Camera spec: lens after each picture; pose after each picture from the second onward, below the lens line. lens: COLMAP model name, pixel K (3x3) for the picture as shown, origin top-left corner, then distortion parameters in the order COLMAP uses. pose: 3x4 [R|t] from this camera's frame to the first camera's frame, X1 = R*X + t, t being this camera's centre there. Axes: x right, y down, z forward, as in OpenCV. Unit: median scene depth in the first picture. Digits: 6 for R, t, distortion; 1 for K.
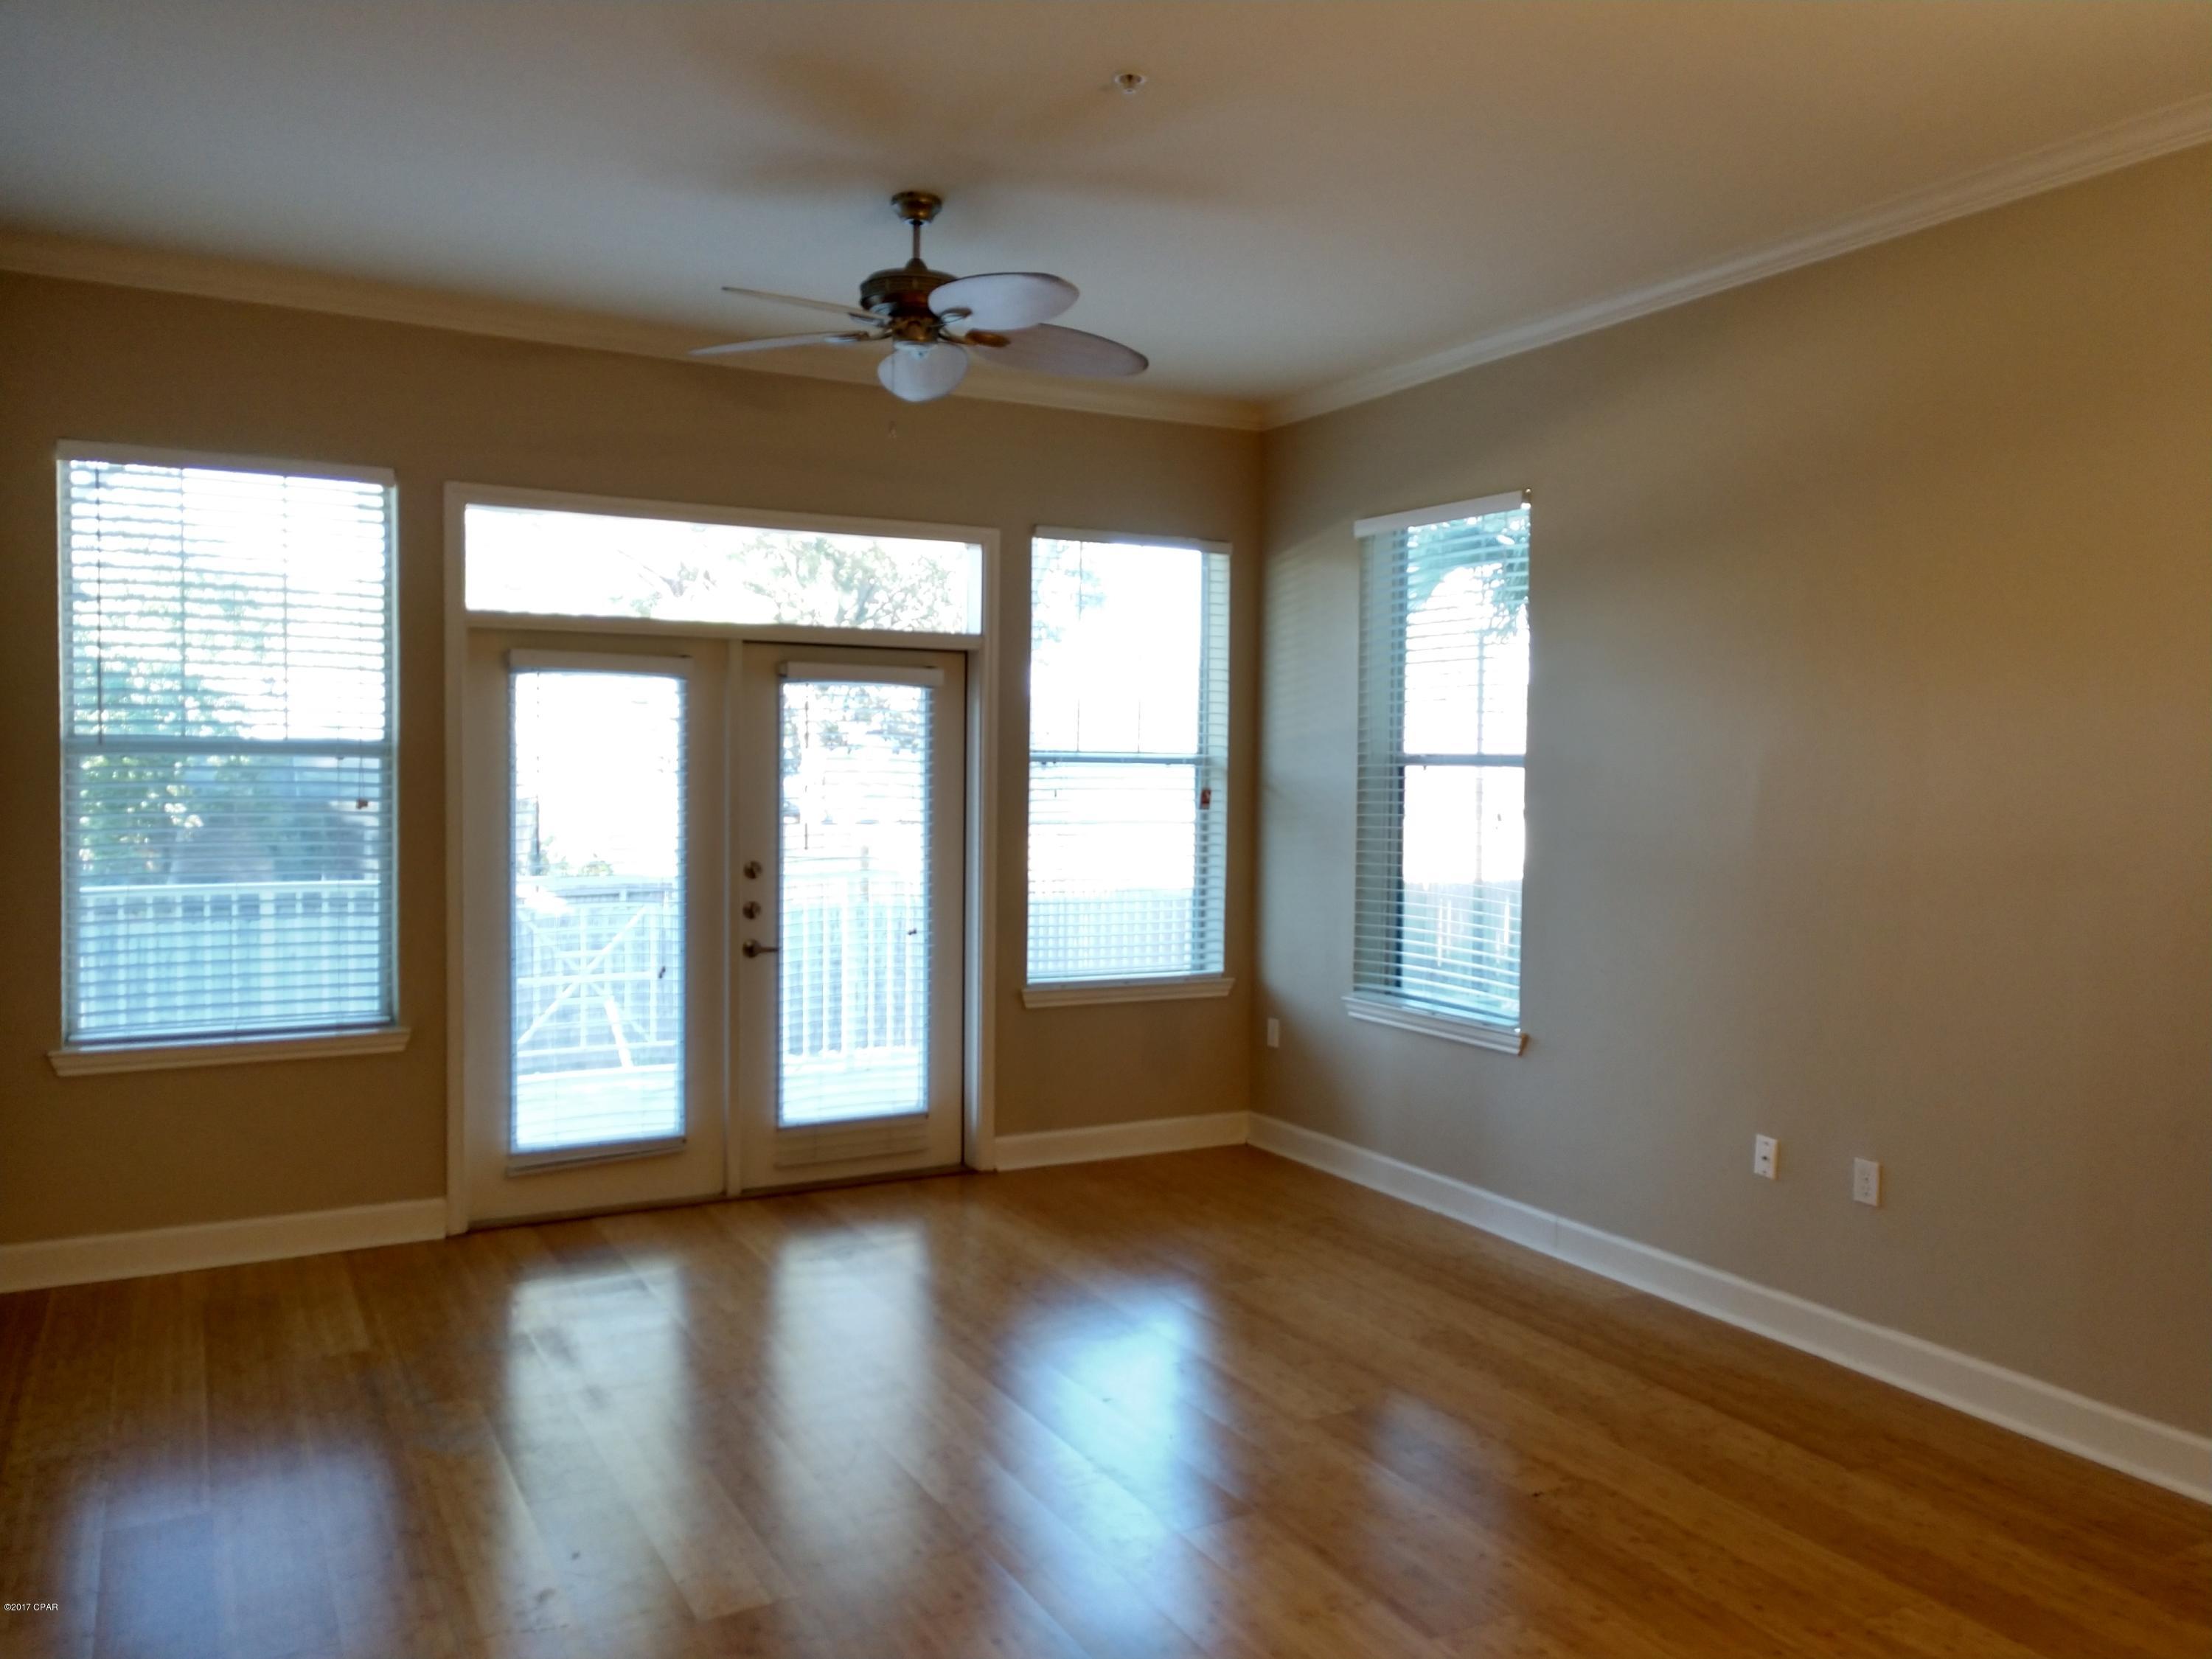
lens RADIAL K [[1673.3, 0, 1117.1], [0, 1673.3, 830.5], [0, 0, 1]] dist [0.015587, 0.012088]
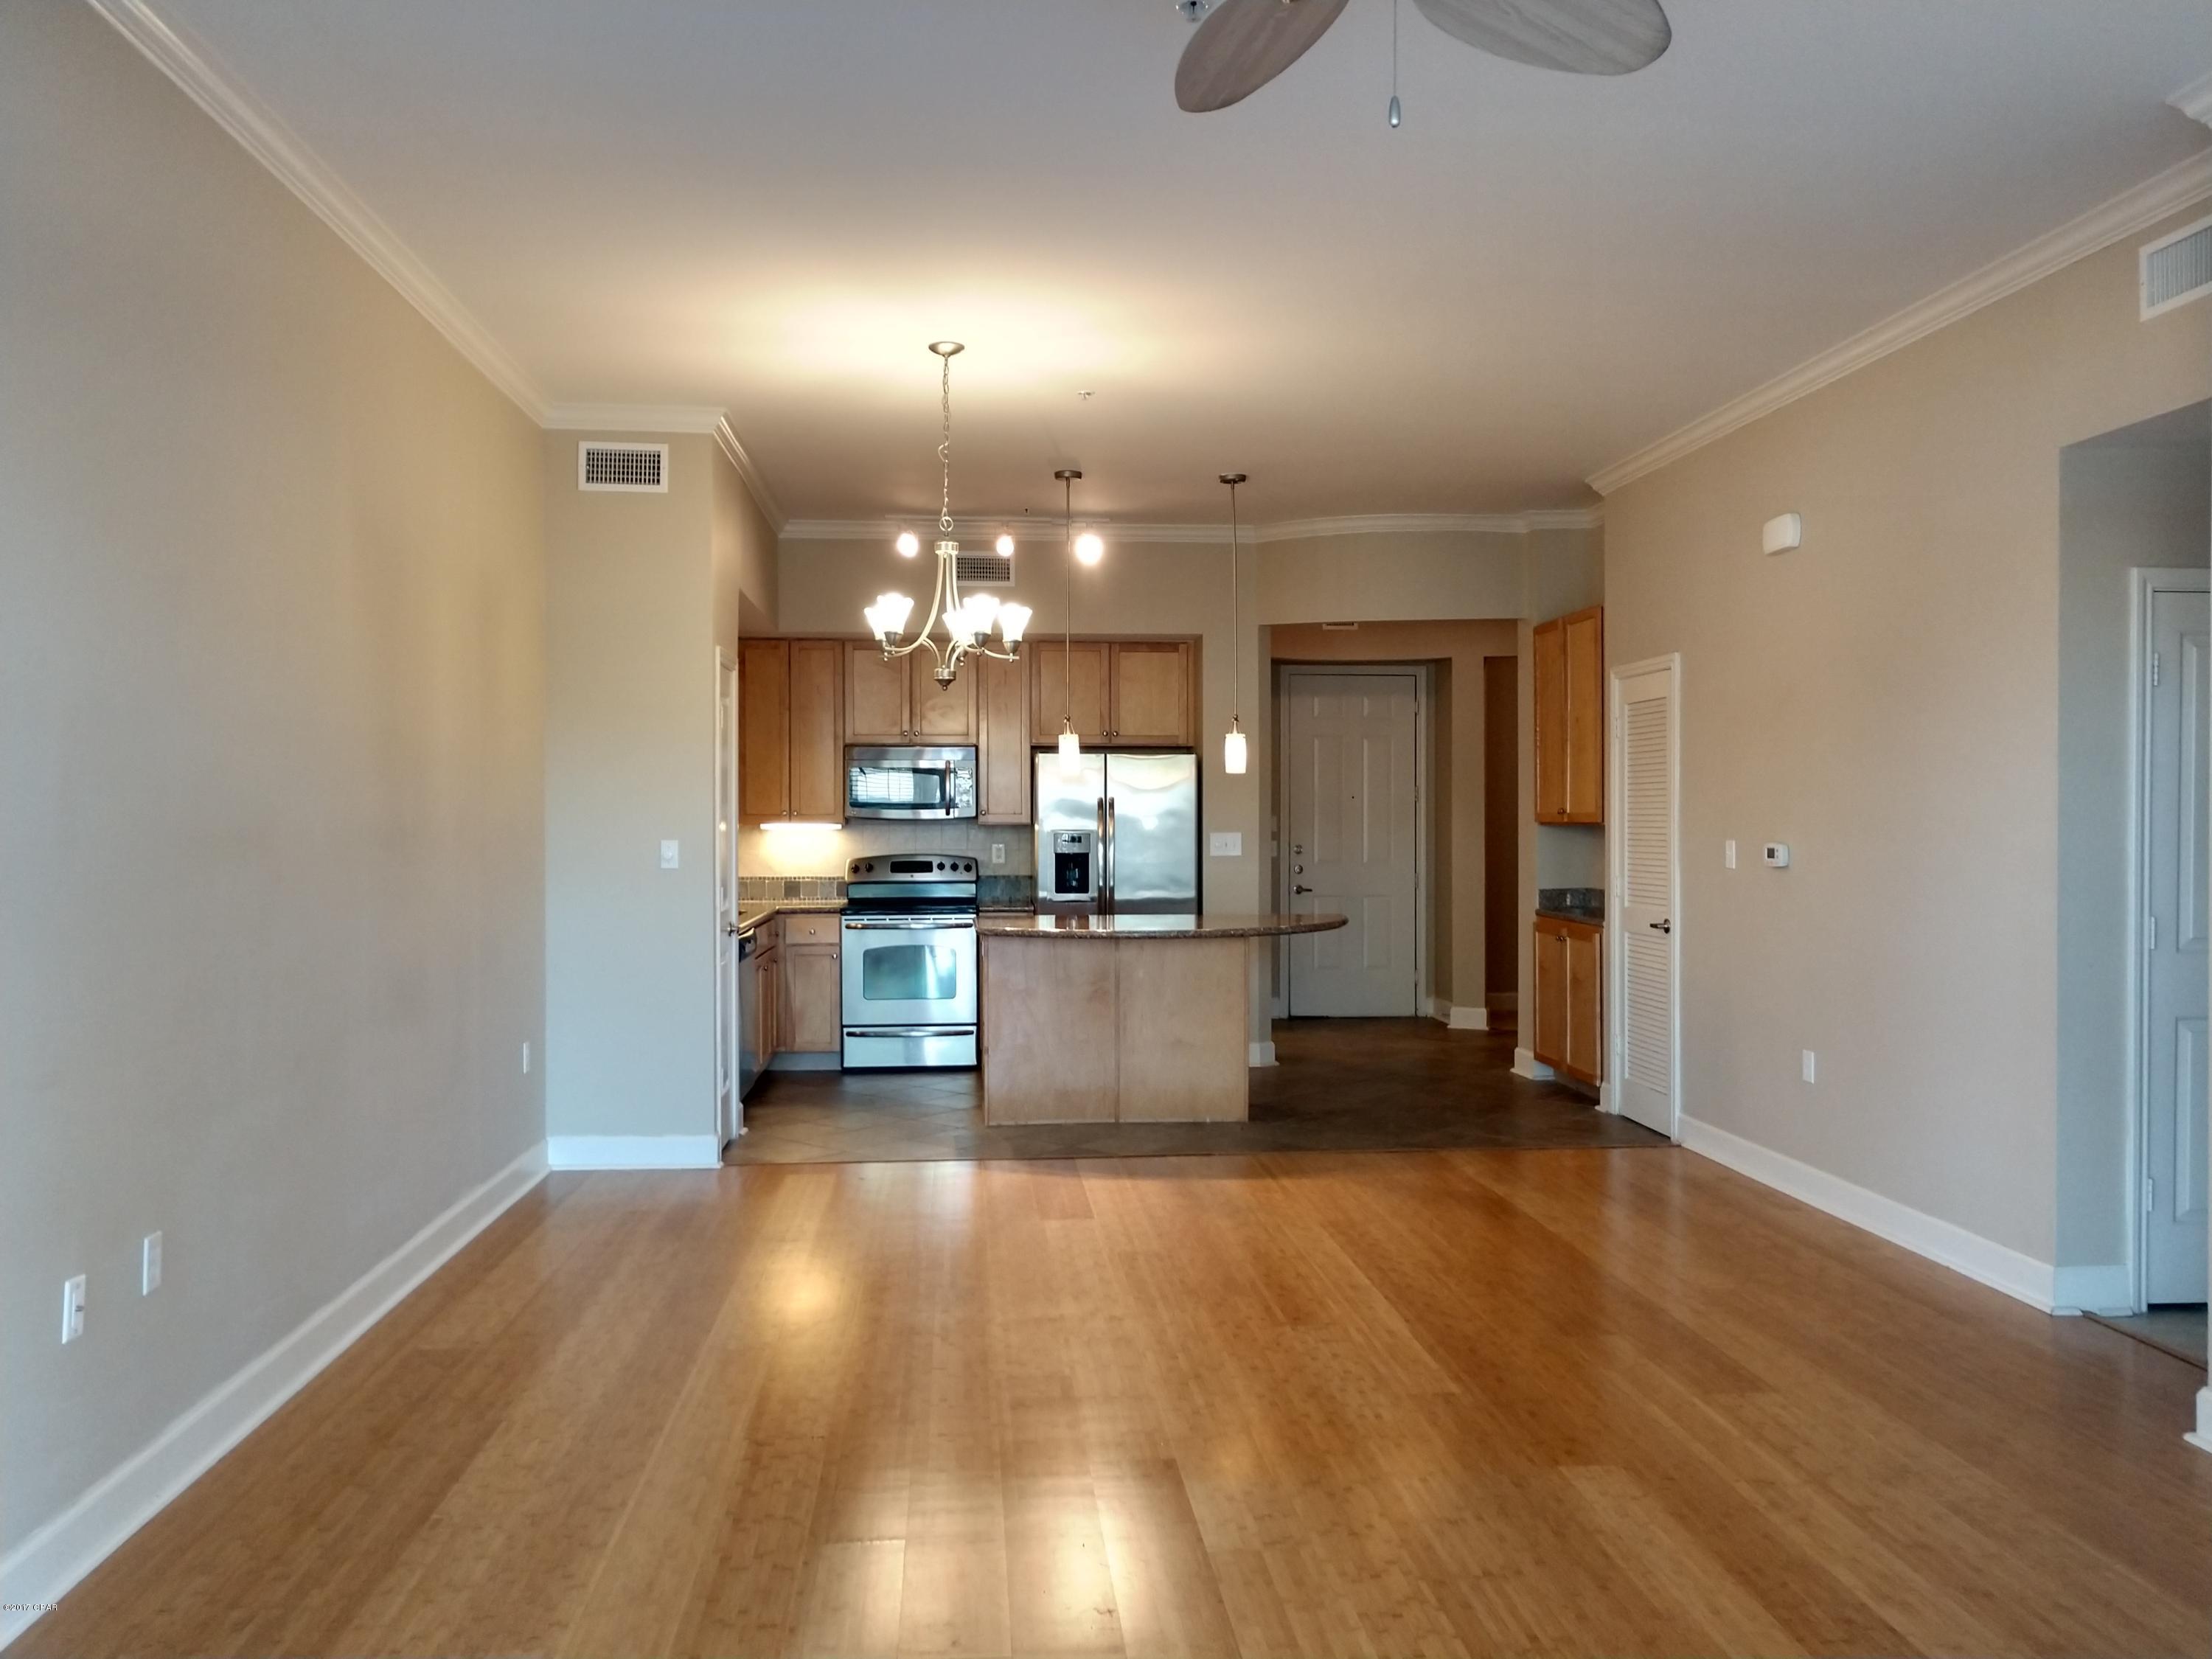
lens RADIAL K [[1673.3, 0, 1117.1], [0, 1673.3, 830.5], [0, 0, 1]] dist [0.015587, 0.012088]
pose [[-0.918706, -0.013559, 0.394709, -0.204263], [0.006095, 0.998805, 0.048496, -0.018417], [-0.394895, 0.046960, -0.917525, 1.170123]]
